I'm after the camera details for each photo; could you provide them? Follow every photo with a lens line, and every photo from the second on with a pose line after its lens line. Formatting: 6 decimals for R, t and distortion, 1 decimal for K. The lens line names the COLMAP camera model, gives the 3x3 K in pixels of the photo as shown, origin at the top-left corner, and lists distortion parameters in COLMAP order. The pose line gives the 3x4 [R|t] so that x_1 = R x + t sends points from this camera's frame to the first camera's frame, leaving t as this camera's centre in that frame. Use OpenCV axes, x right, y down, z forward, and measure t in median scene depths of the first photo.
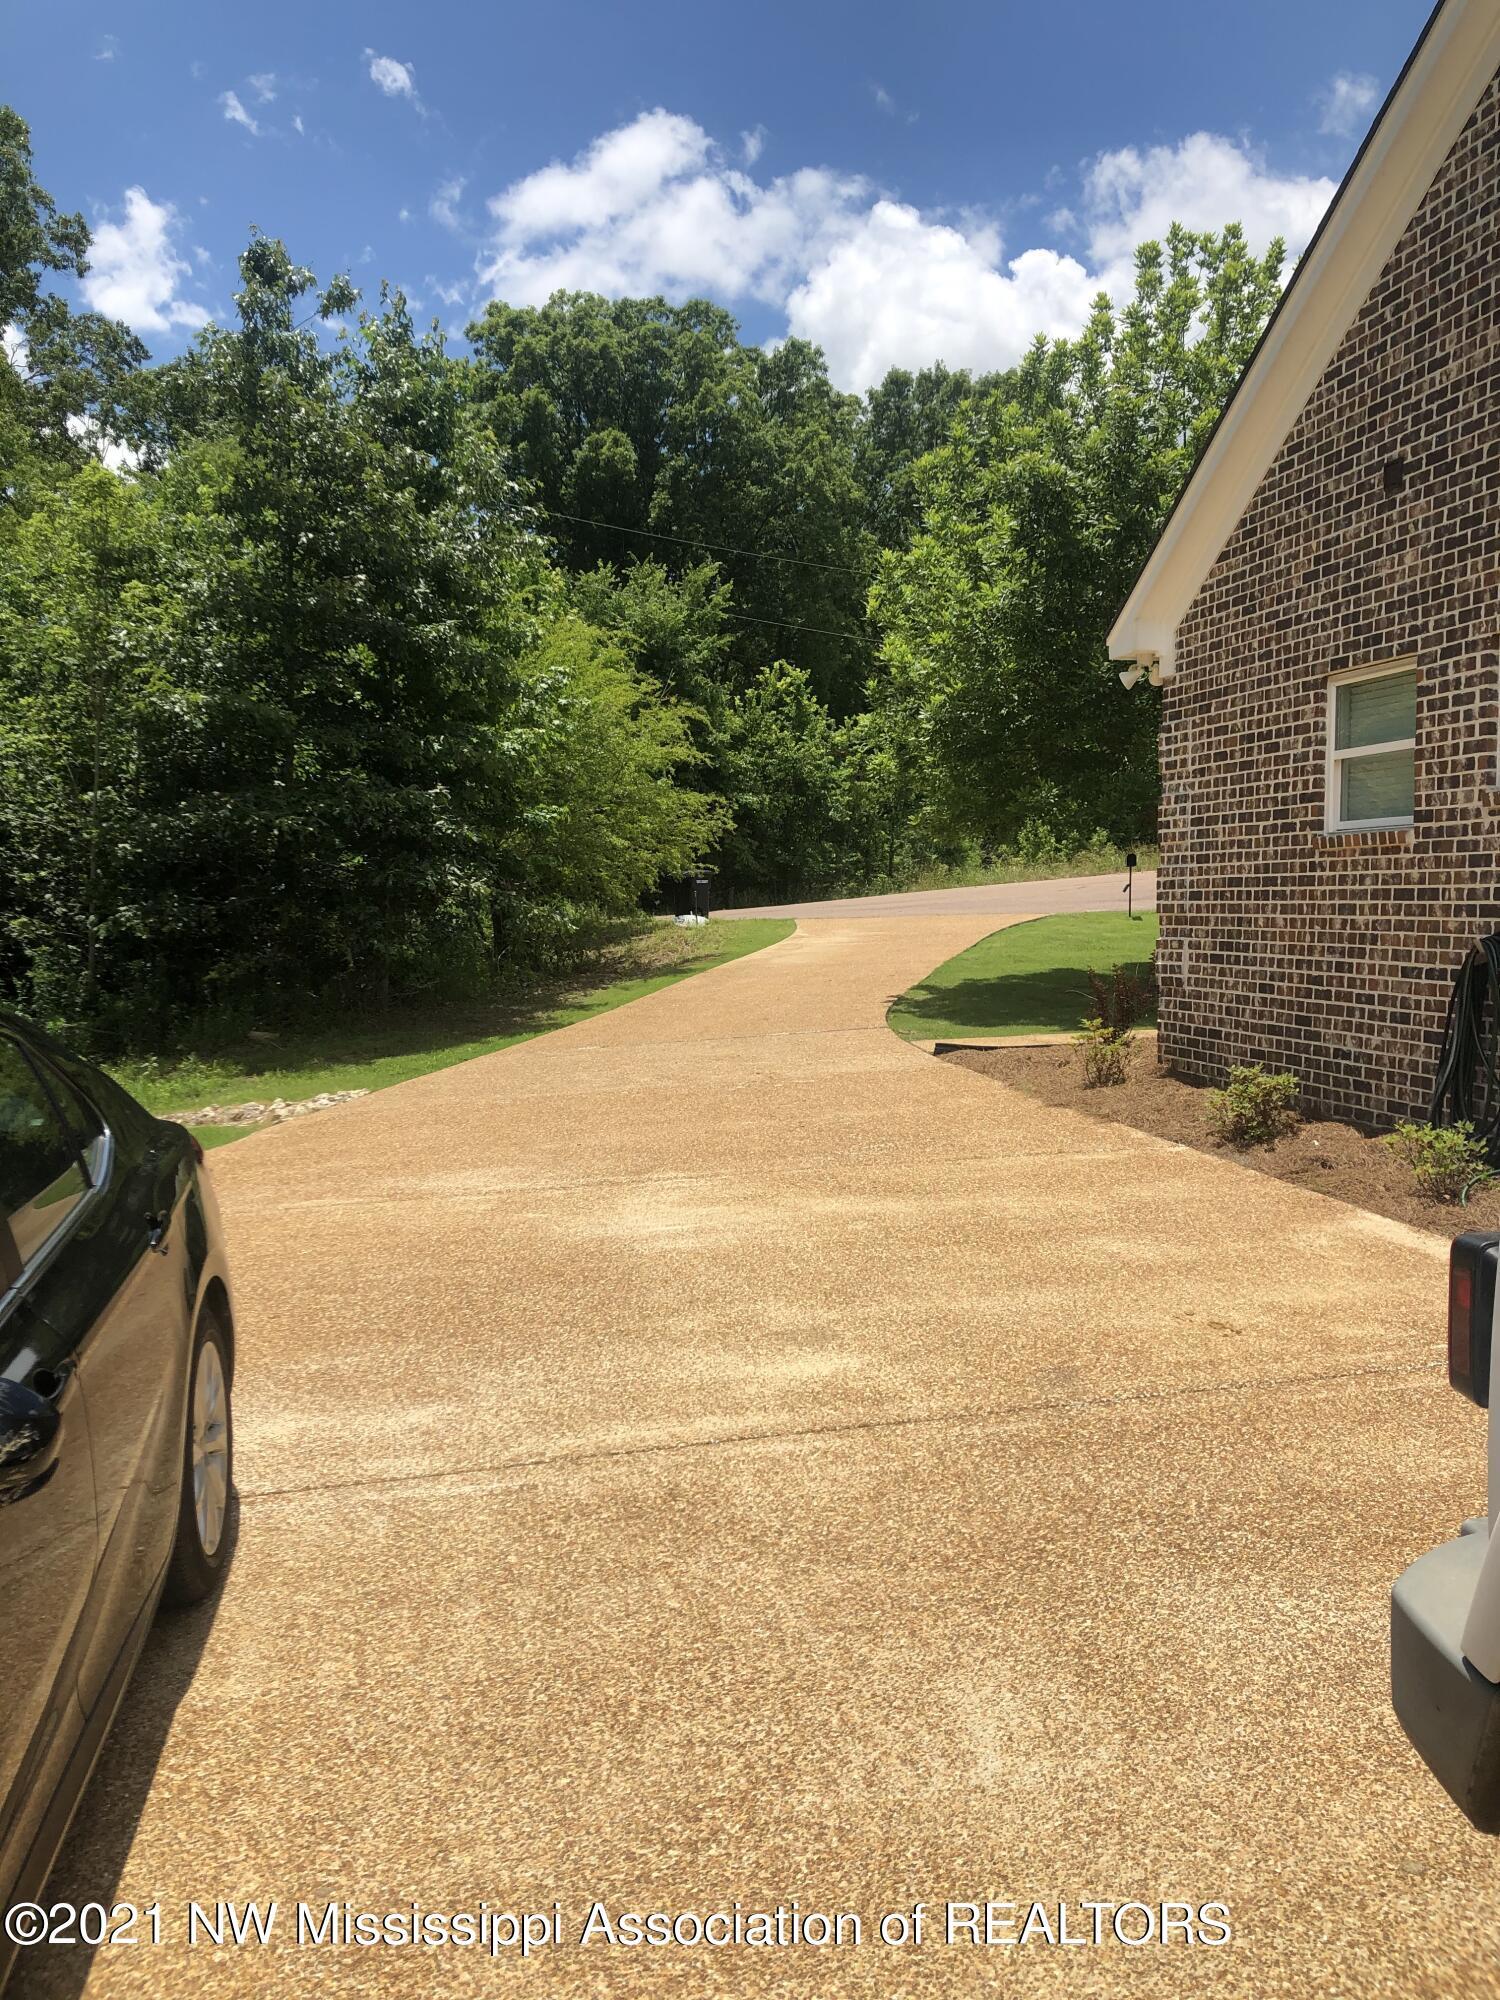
lens RADIAL K [[1600.8, 0, 758.7], [0, 1600.8, 1000.9], [0, 0, 1]] dist [0.020436, -0.027480]
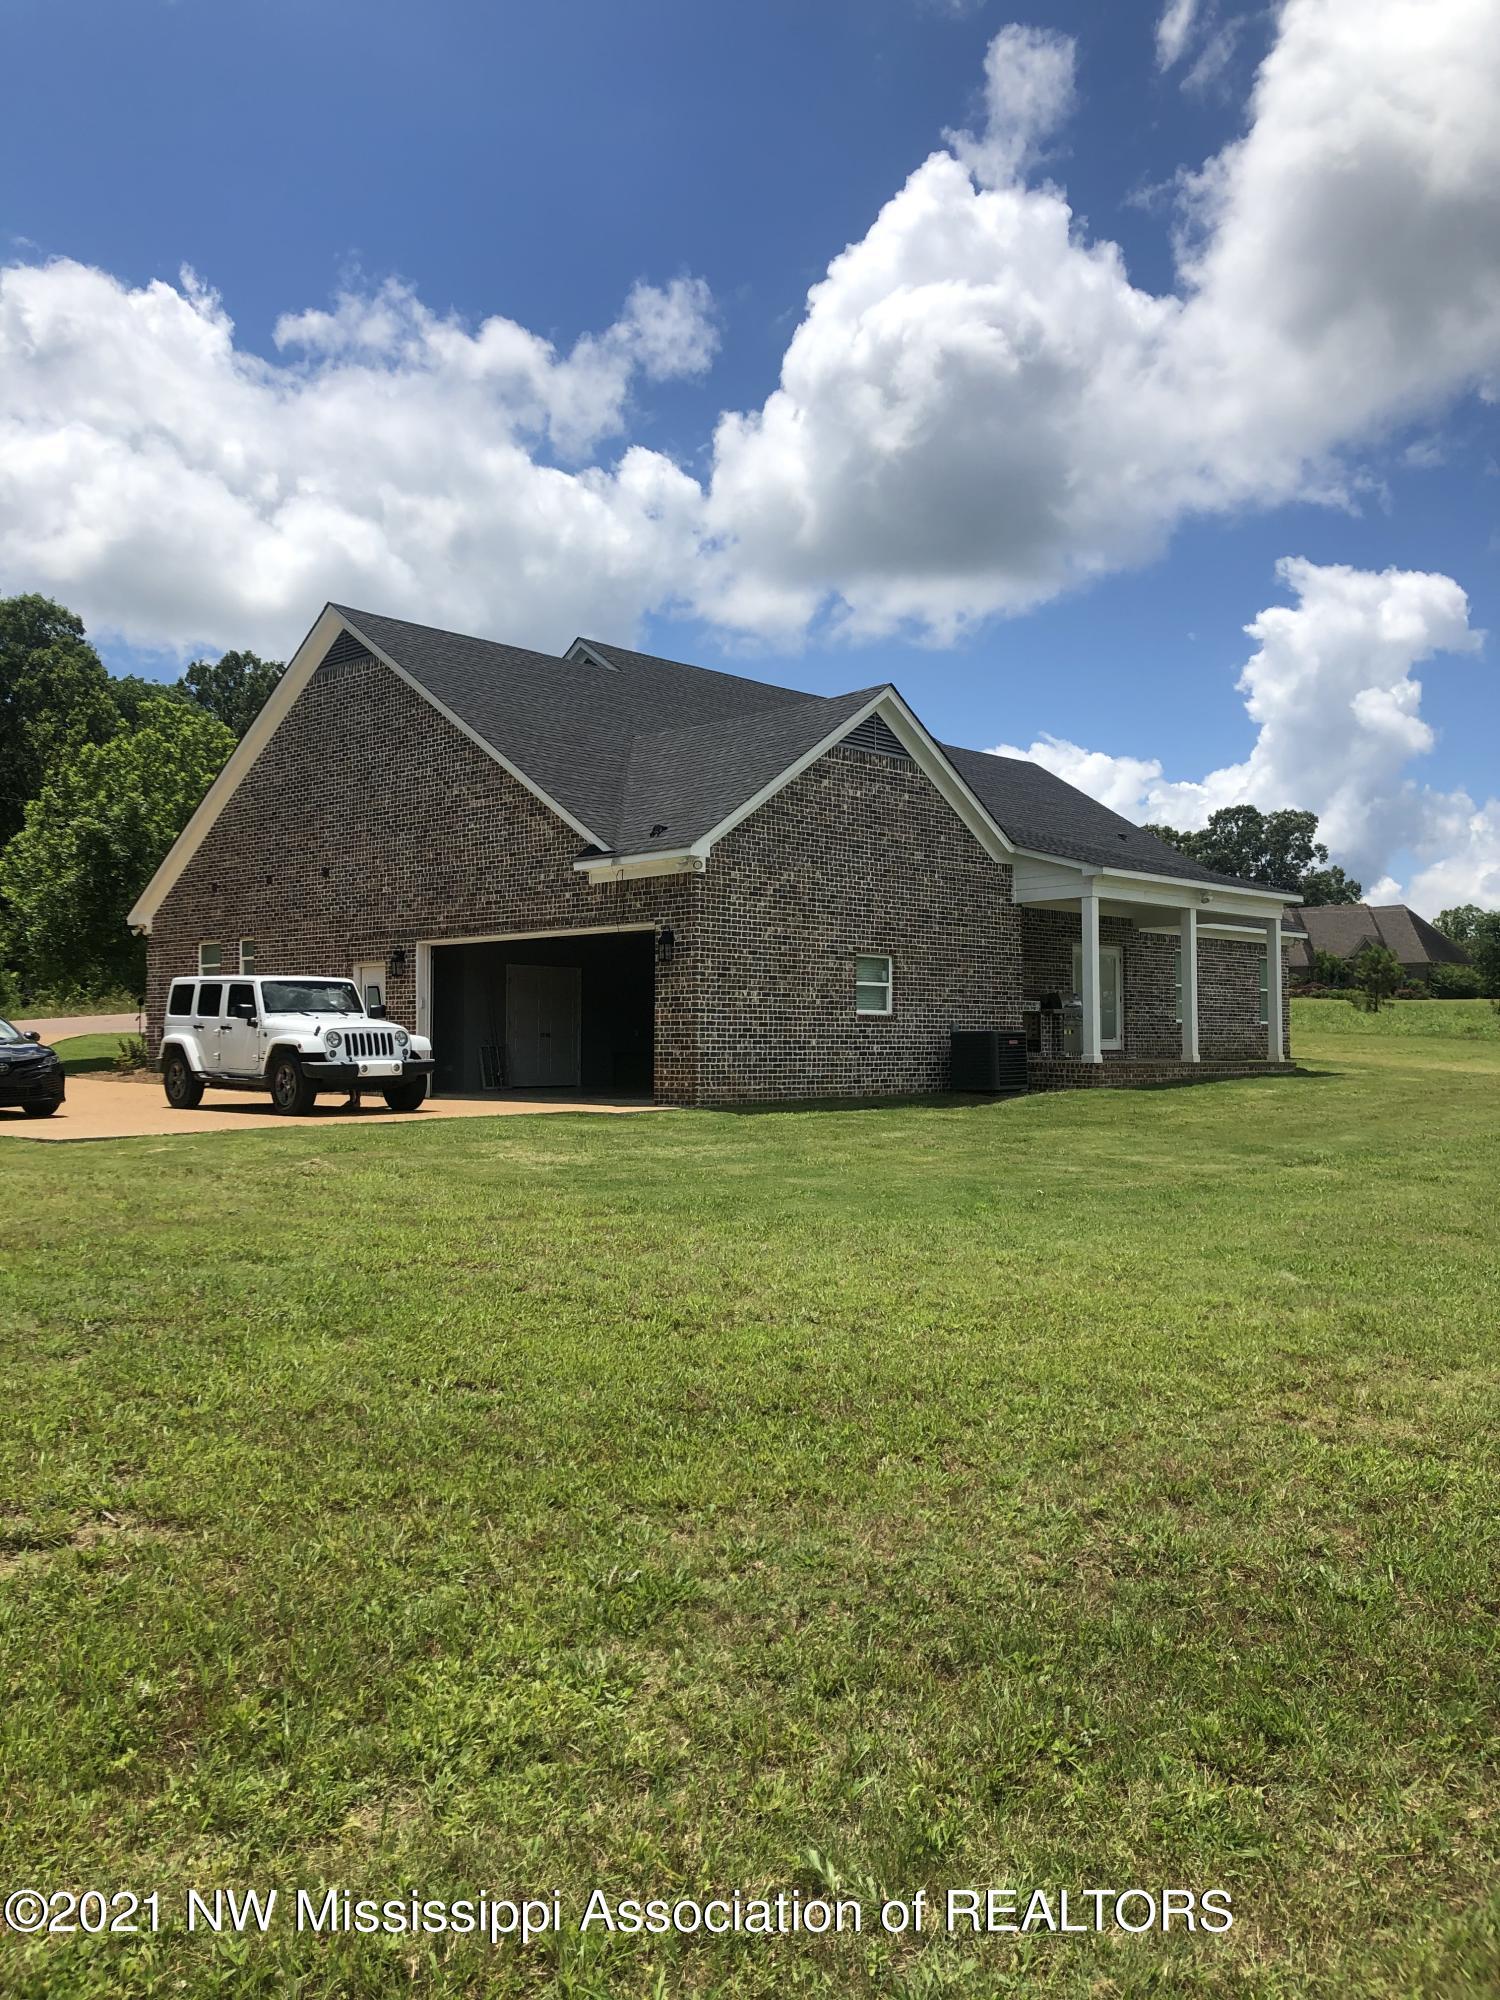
lens RADIAL K [[1600.8, 0, 766.8], [0, 1600.8, 1010.0], [0, 0, 1]] dist [0.020436, -0.027480]
pose [[0.827697, 0.007572, 0.561124, -0.434677], [0.040560, 0.996487, -0.073274, 0.184053], [-0.559707, 0.083408, 0.824482, -1.952600]]
